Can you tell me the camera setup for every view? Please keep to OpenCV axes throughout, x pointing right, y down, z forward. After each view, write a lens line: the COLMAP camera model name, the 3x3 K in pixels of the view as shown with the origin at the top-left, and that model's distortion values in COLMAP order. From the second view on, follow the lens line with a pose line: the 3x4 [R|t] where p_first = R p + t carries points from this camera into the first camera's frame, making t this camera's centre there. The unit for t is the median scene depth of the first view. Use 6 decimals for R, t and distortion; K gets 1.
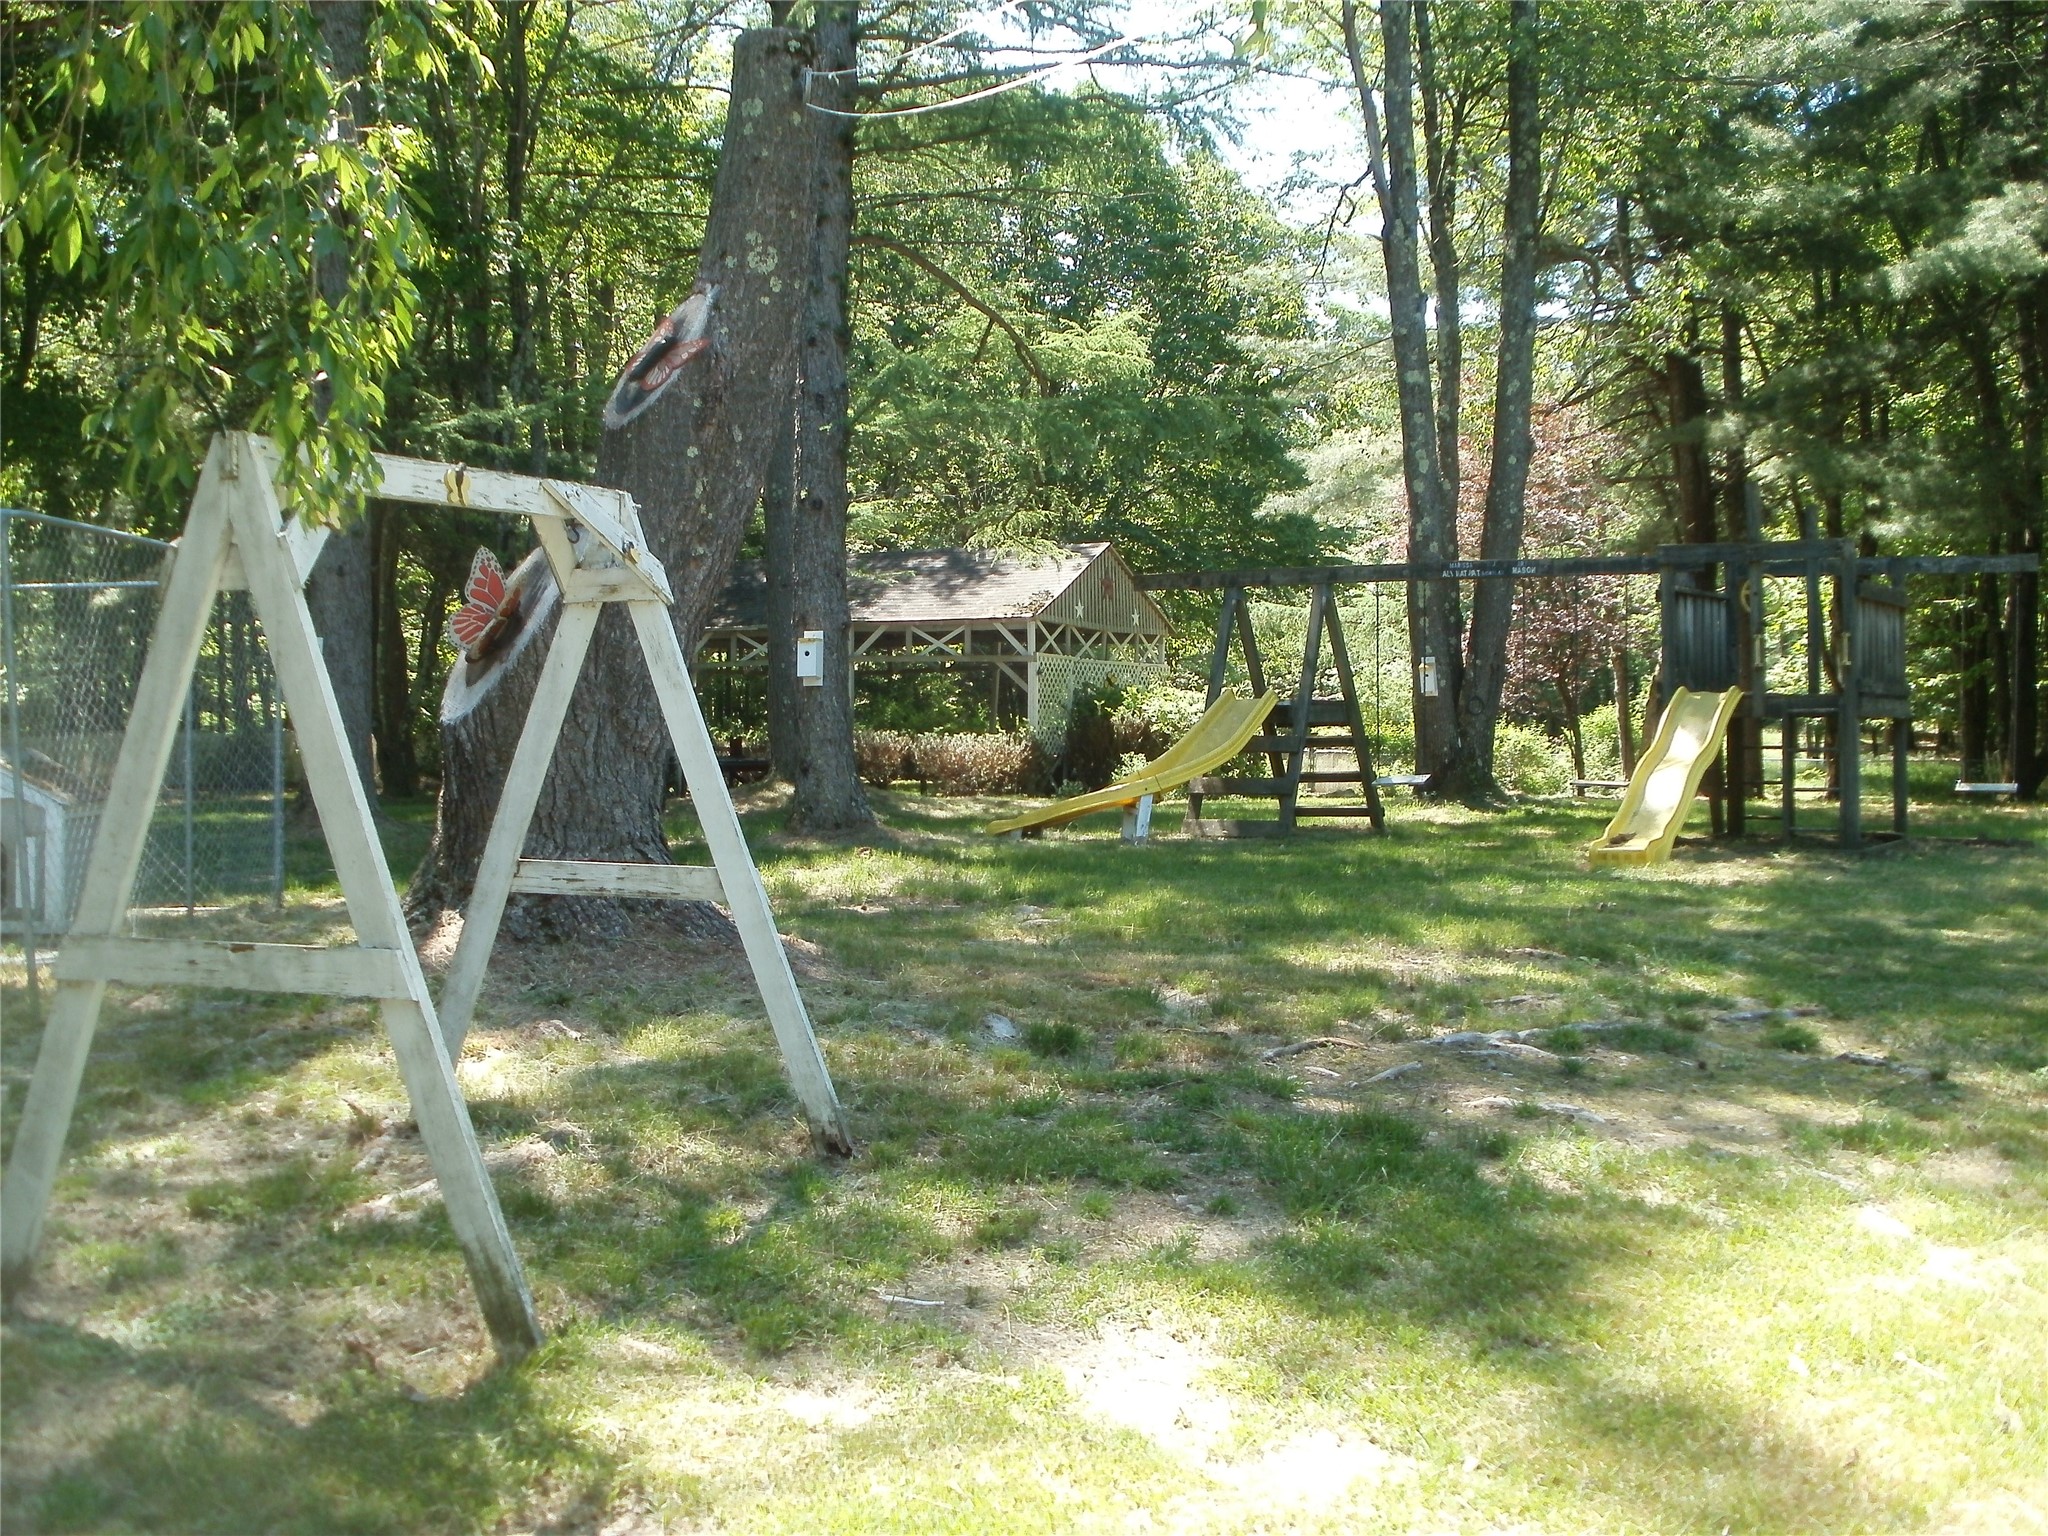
lens RADIAL K [[2250.7, 0, 1024.0], [0, 2250.7, 768.0], [0, 0, 1]] dist [-0.331147, 0.435828]
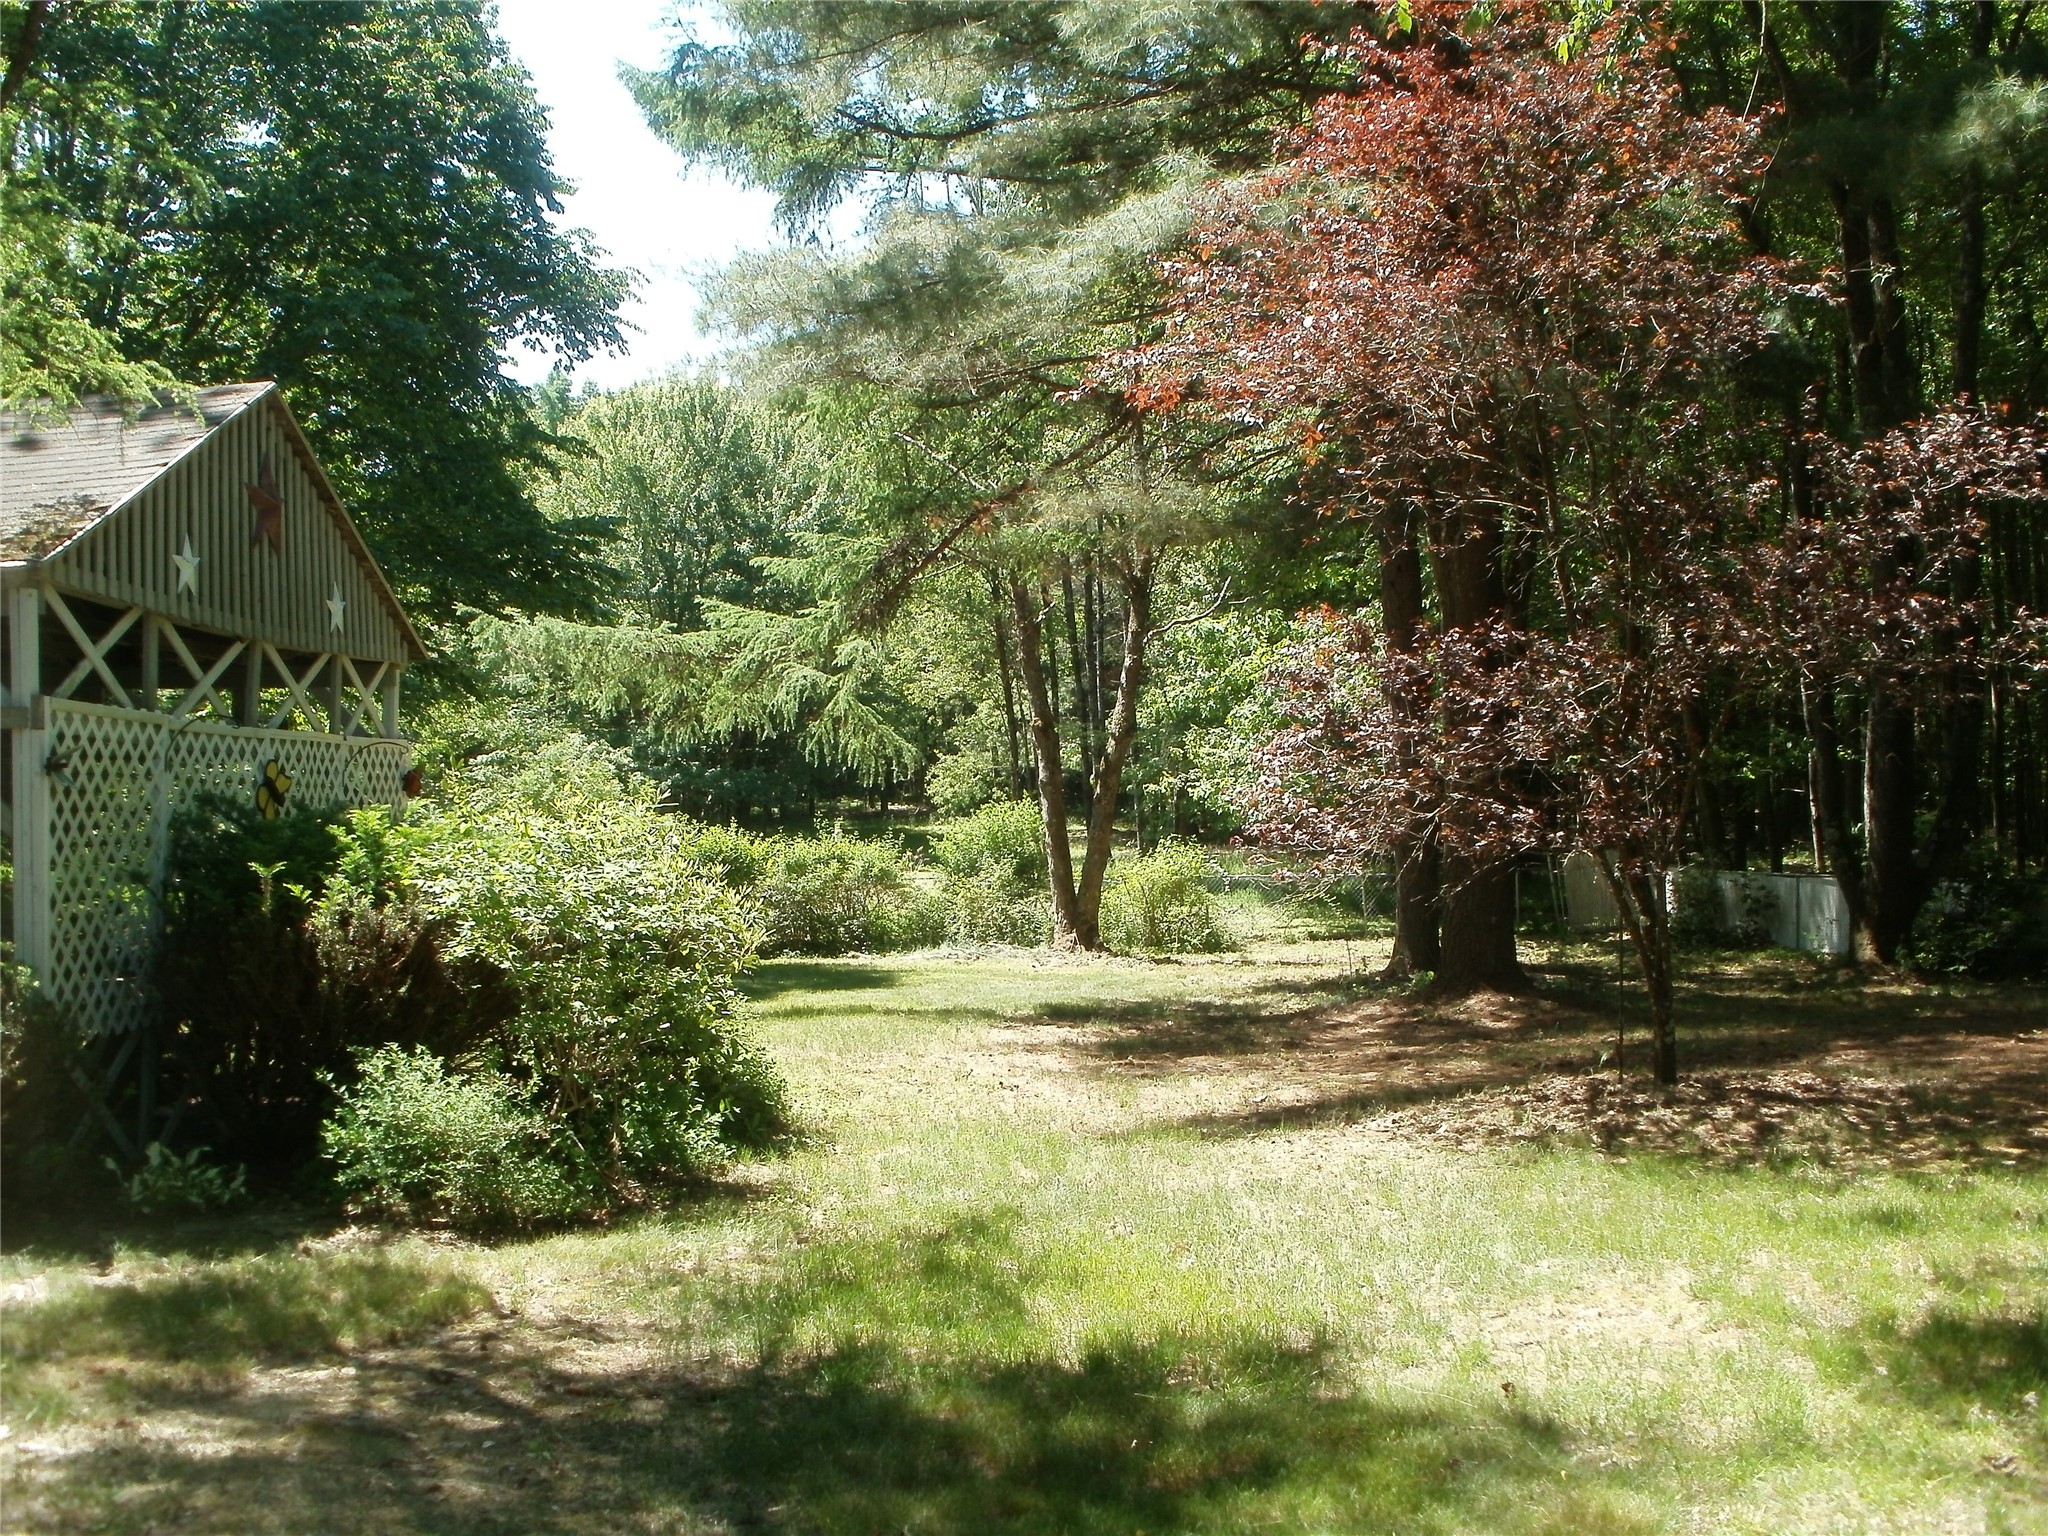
lens RADIAL K [[2250.7, 0, 1024.0], [0, 2250.7, 768.0], [0, 0, 1]] dist [-0.331147, 0.435828]
pose [[0.913251, -0.013473, 0.407175, 0.008407], [0.029661, 0.998999, -0.033471, -0.028482], [-0.406317, 0.042644, 0.912737, 0.678496]]
